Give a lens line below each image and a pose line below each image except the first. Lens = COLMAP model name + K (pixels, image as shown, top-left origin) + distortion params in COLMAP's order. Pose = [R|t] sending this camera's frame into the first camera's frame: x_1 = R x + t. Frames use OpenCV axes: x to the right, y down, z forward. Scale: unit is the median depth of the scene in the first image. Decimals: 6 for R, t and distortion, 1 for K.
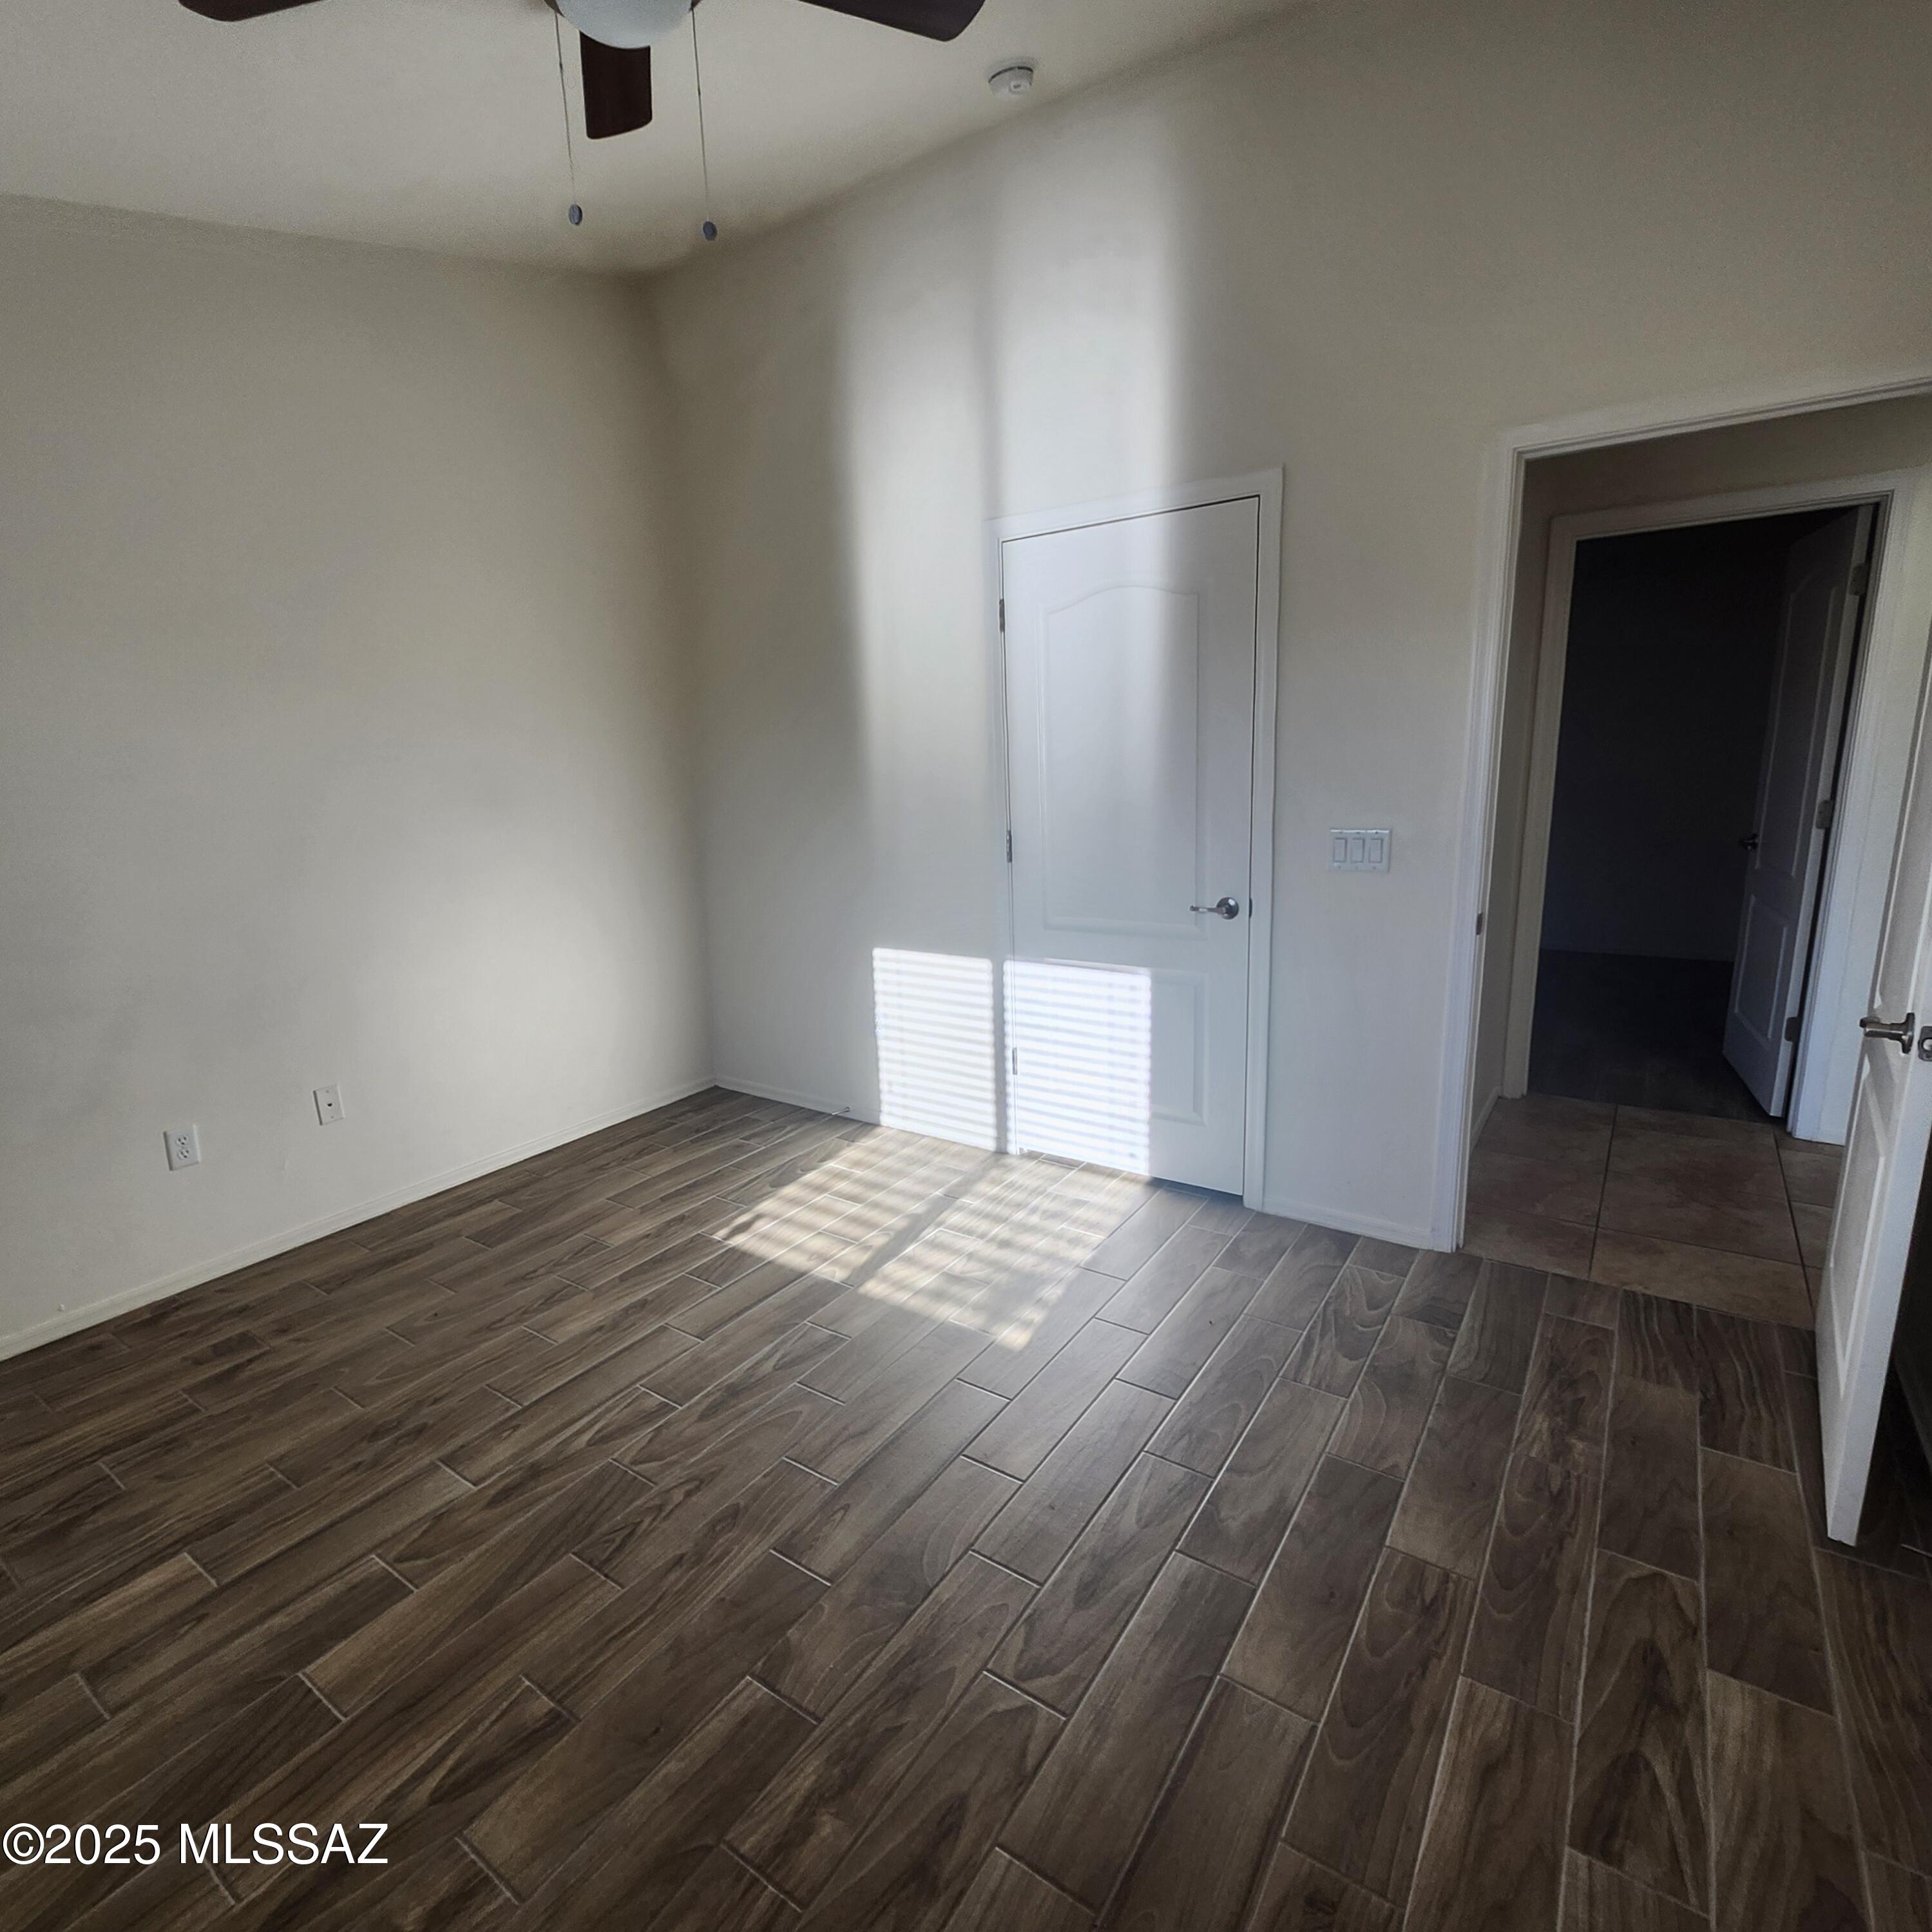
lens RADIAL K [[1023.9, 0, 948.9], [0, 1023.9, 969.2], [0, 0, 1]] dist [0.004694, -0.003170]
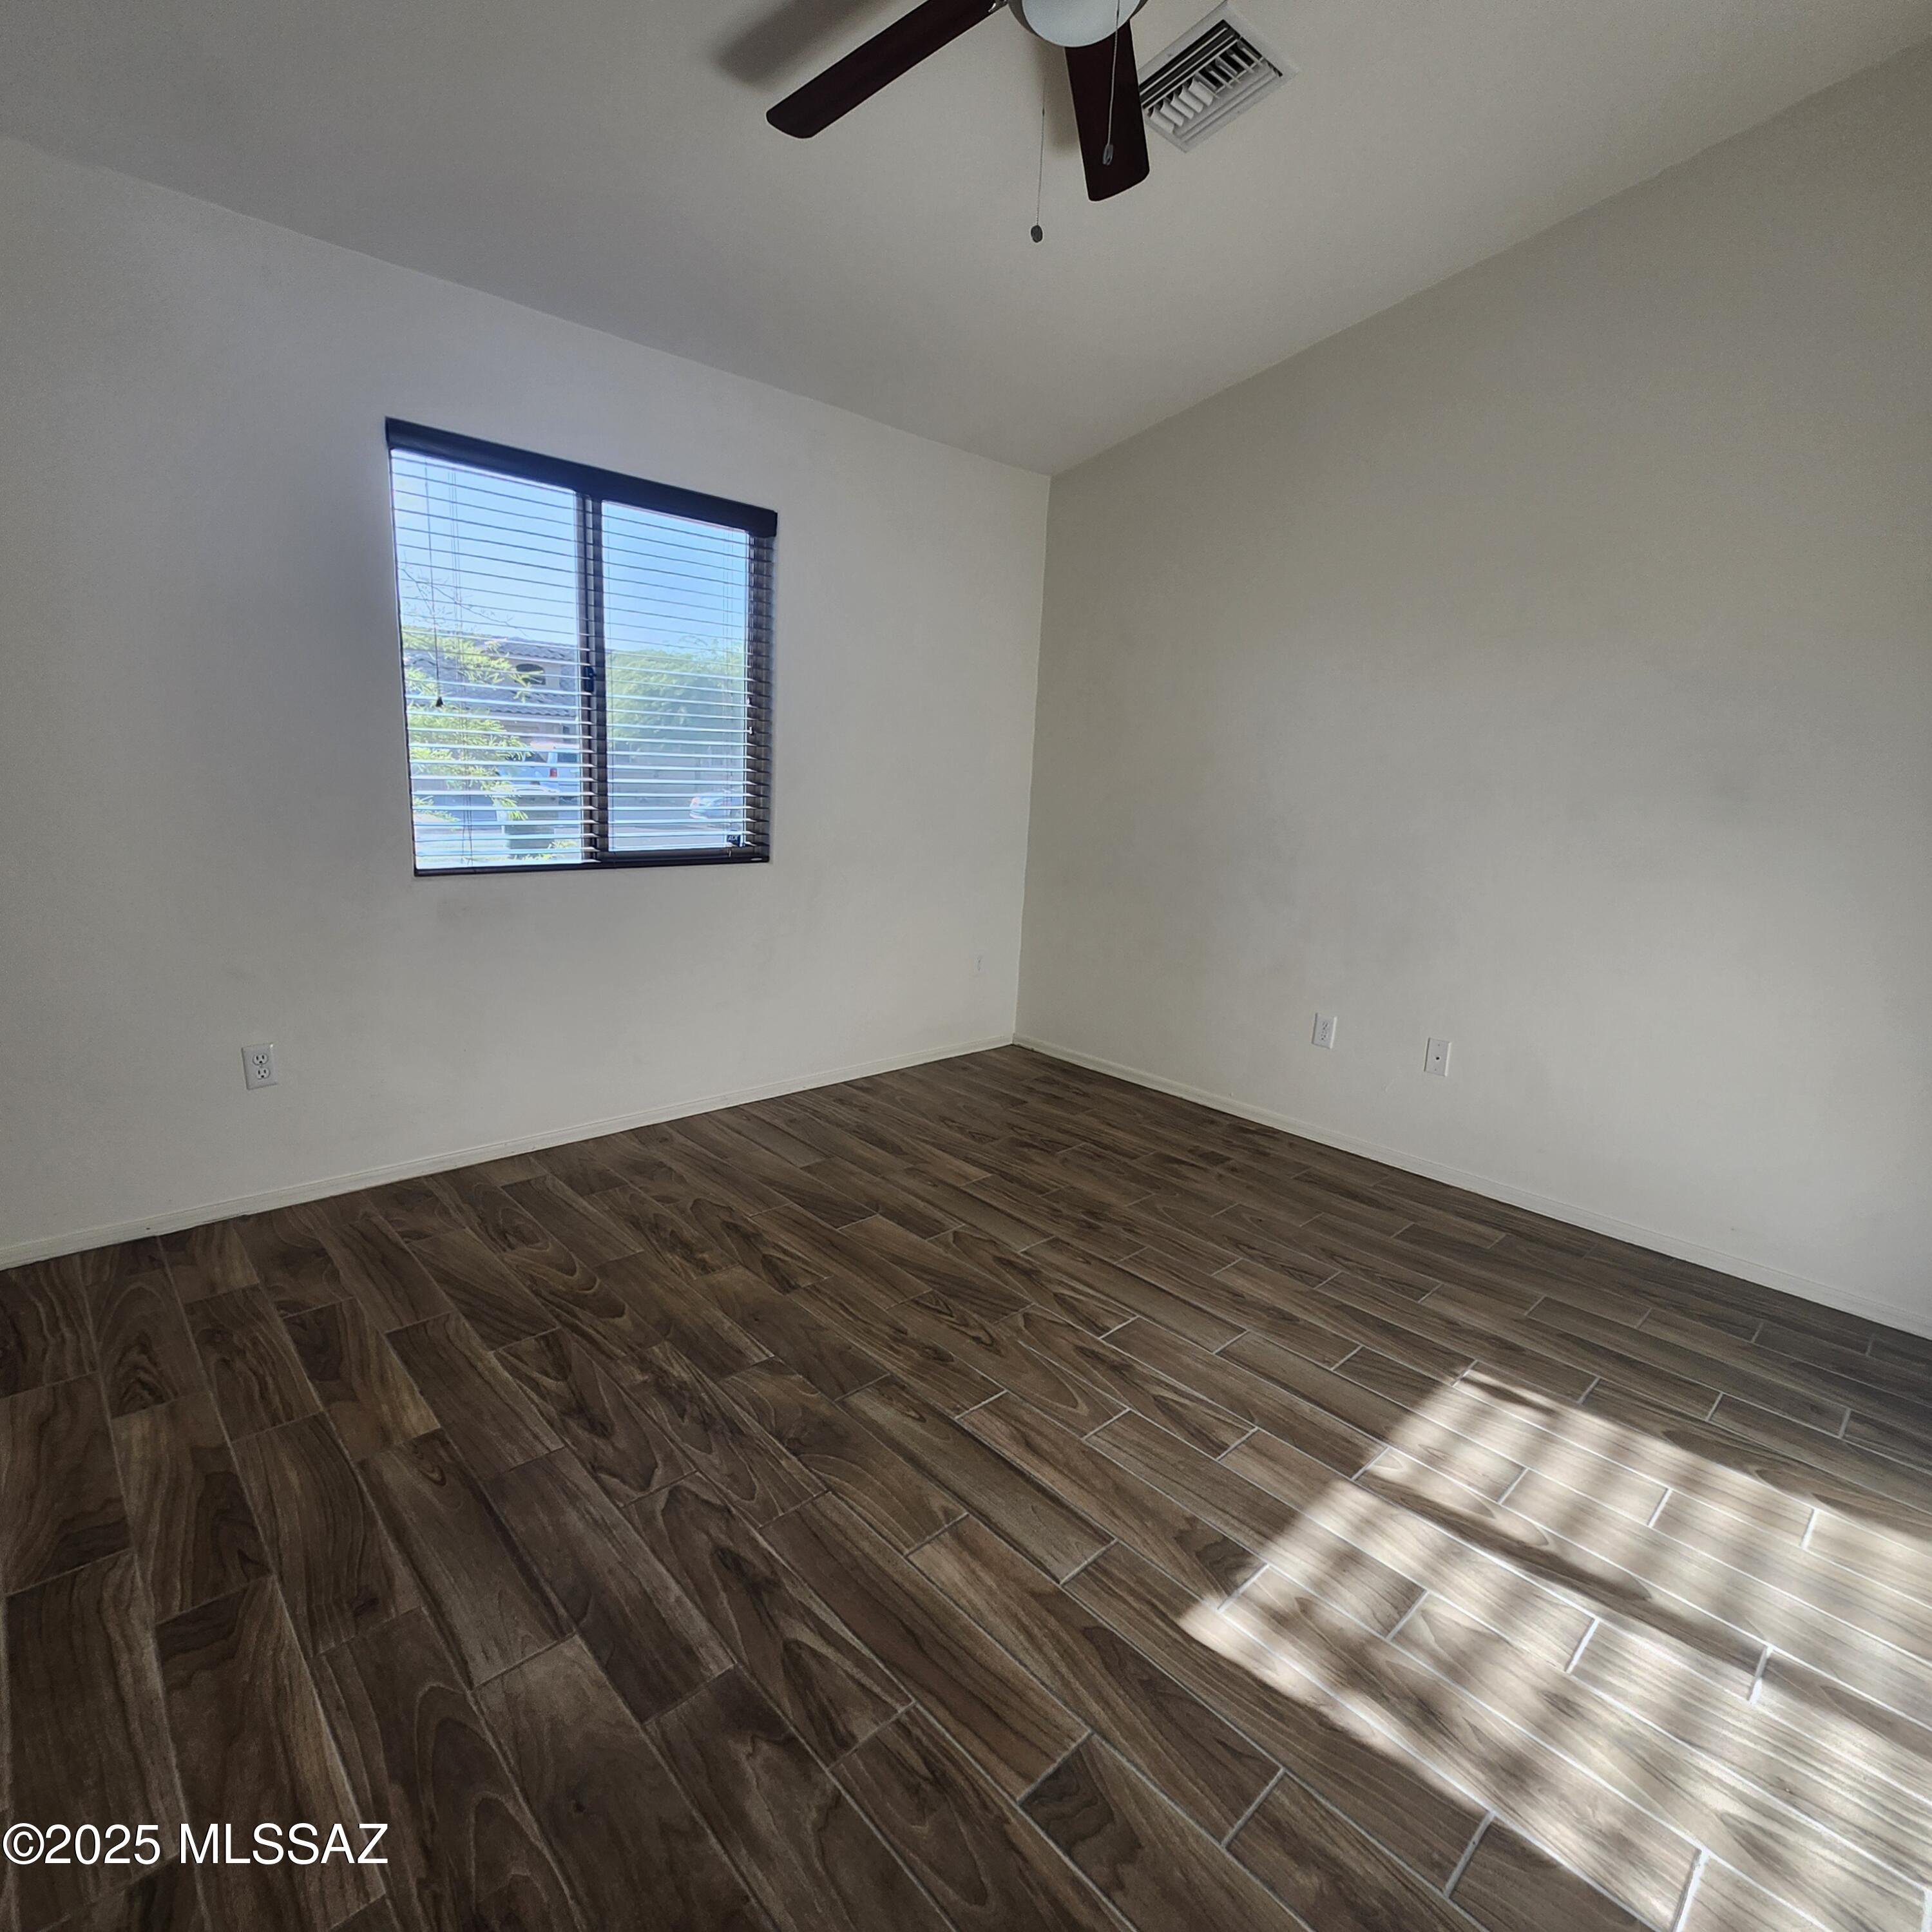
lens RADIAL K [[1023.9, 0, 948.9], [0, 1023.9, 969.2], [0, 0, 1]] dist [0.004694, -0.003170]
pose [[-0.216095, 0.226844, -0.949655, 0.545933], [-0.248963, 0.927683, 0.278247, -0.136425], [0.944098, 0.296556, -0.143992, 0.731870]]
